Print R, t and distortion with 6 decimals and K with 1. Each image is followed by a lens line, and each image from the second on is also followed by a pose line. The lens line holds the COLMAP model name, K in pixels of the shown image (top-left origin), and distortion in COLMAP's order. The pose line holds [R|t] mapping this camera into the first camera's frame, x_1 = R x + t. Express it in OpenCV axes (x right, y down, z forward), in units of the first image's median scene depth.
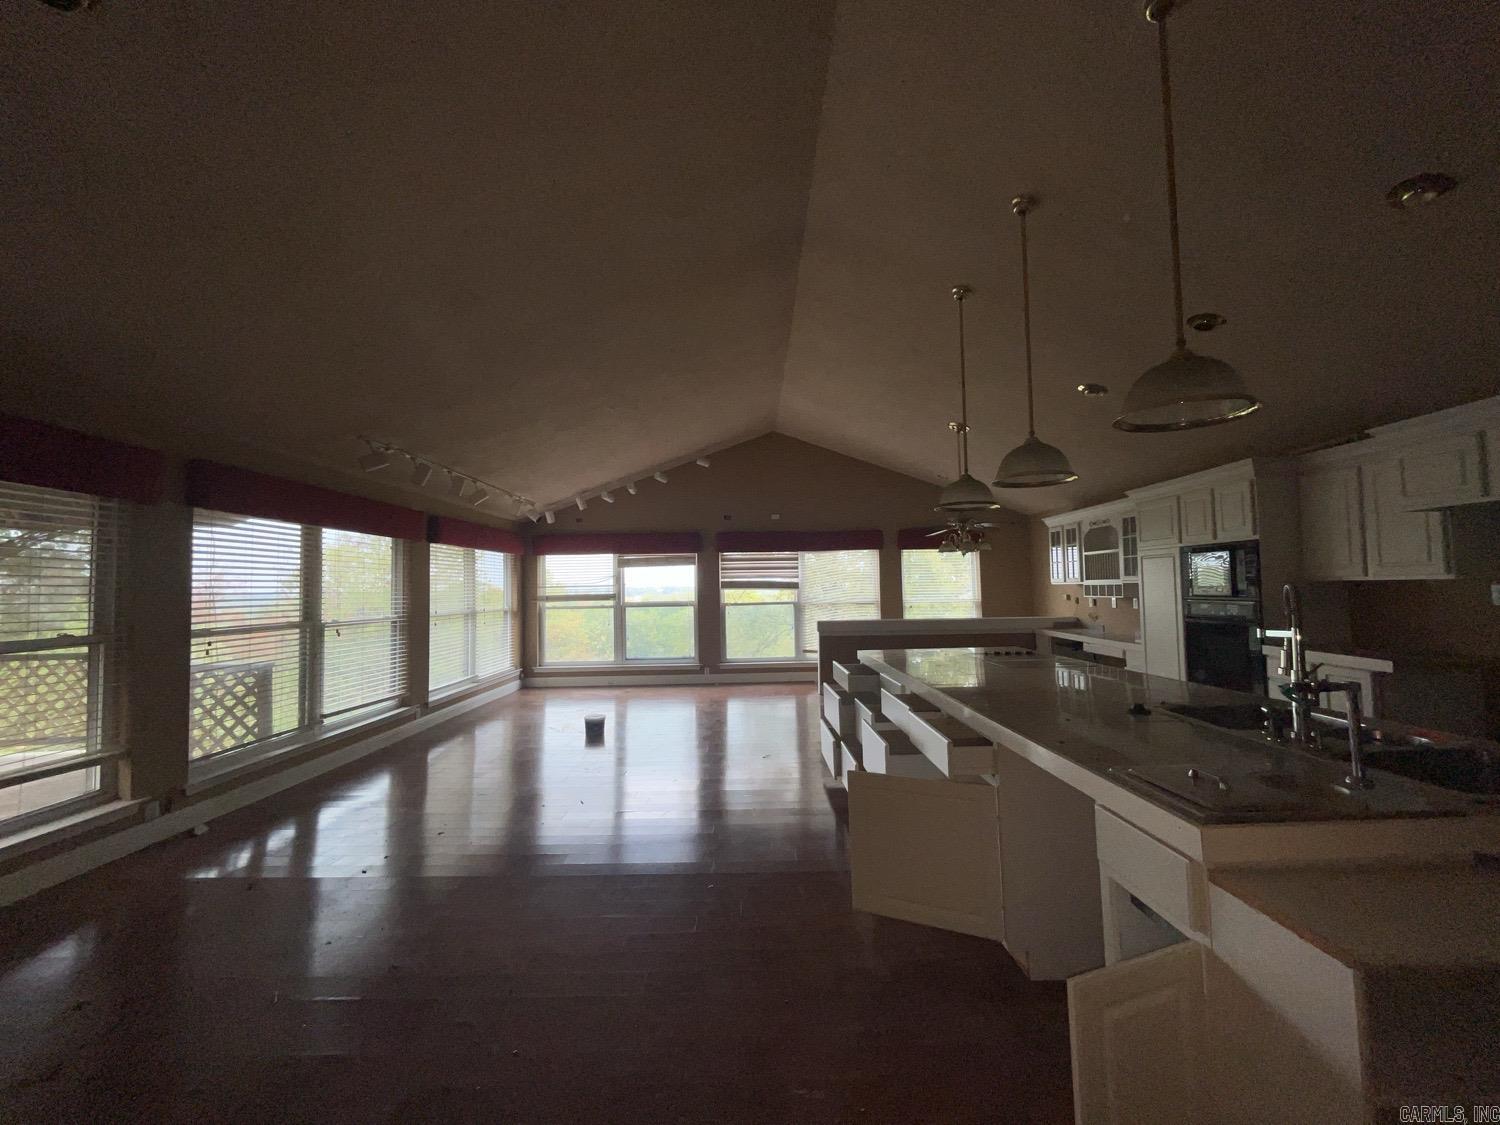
lens RADIAL K [[602.7, 0, 750.0], [0, 602.7, 562.5], [0, 0, 1]] dist [0.000382, 0.000010]
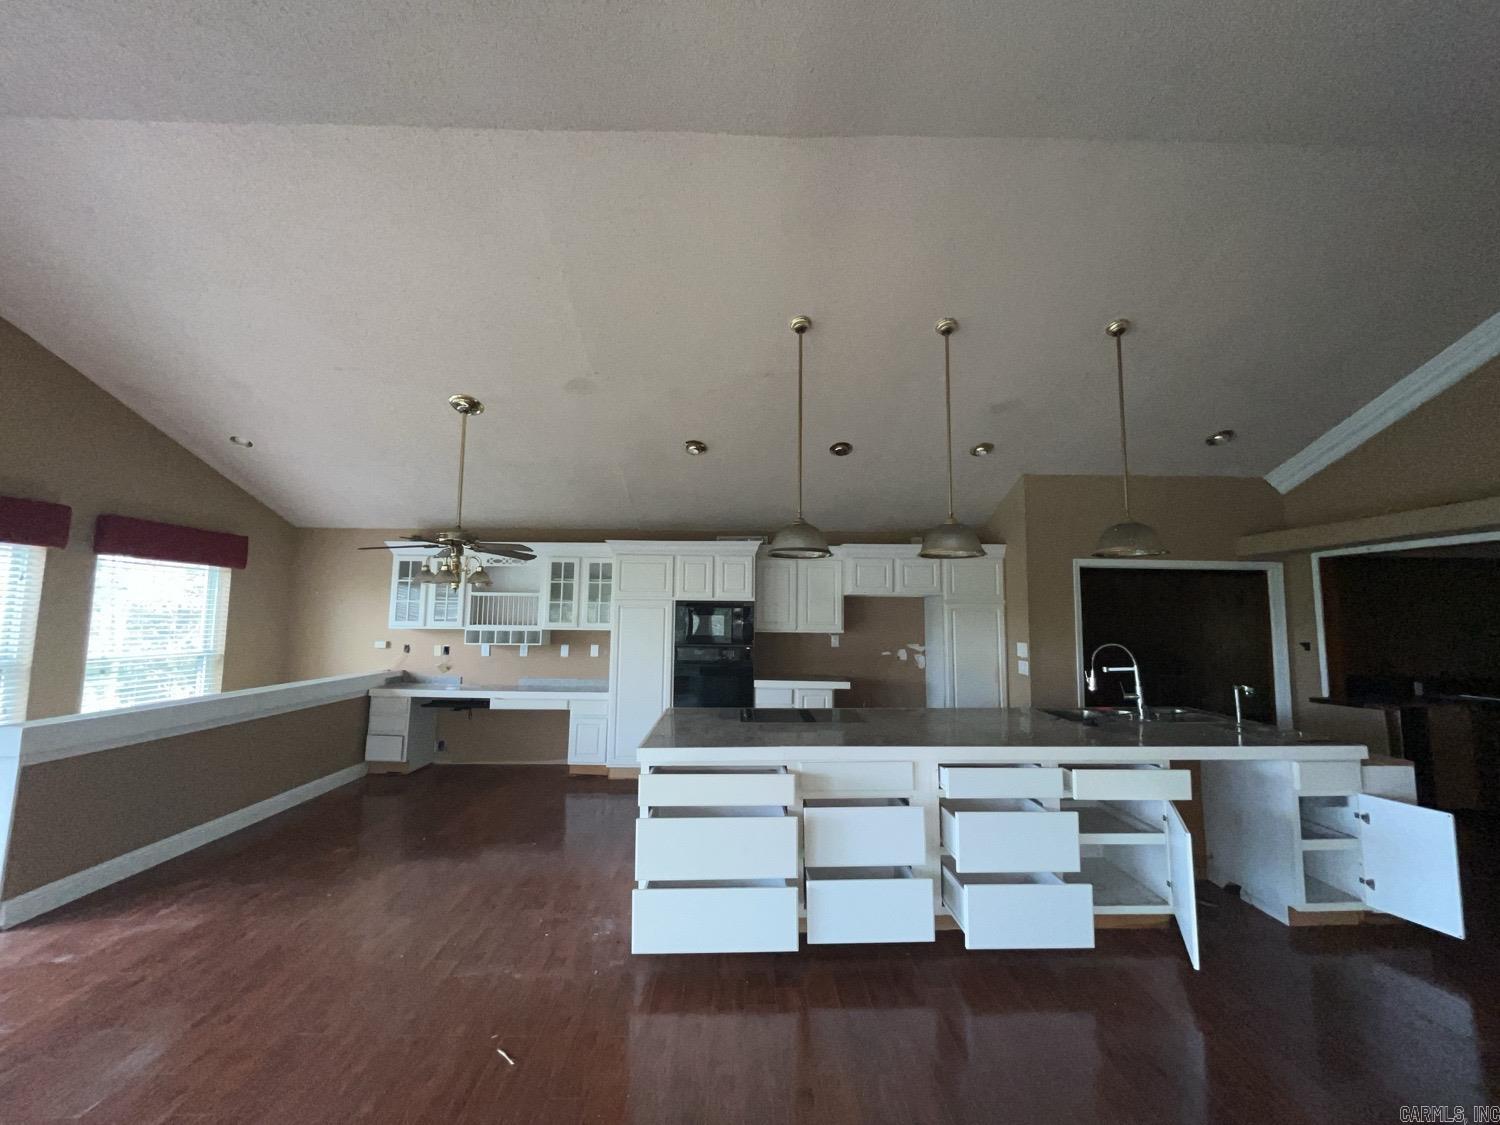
lens RADIAL K [[602.7, 0, 750.0], [0, 602.7, 562.5], [0, 0, 1]] dist [0.000382, 0.000010]
pose [[-0.026521, 0.106285, 0.993982, -0.328128], [-0.051917, 0.992843, -0.107548, 0.013884], [-0.998299, -0.054457, -0.020814, 0.677369]]
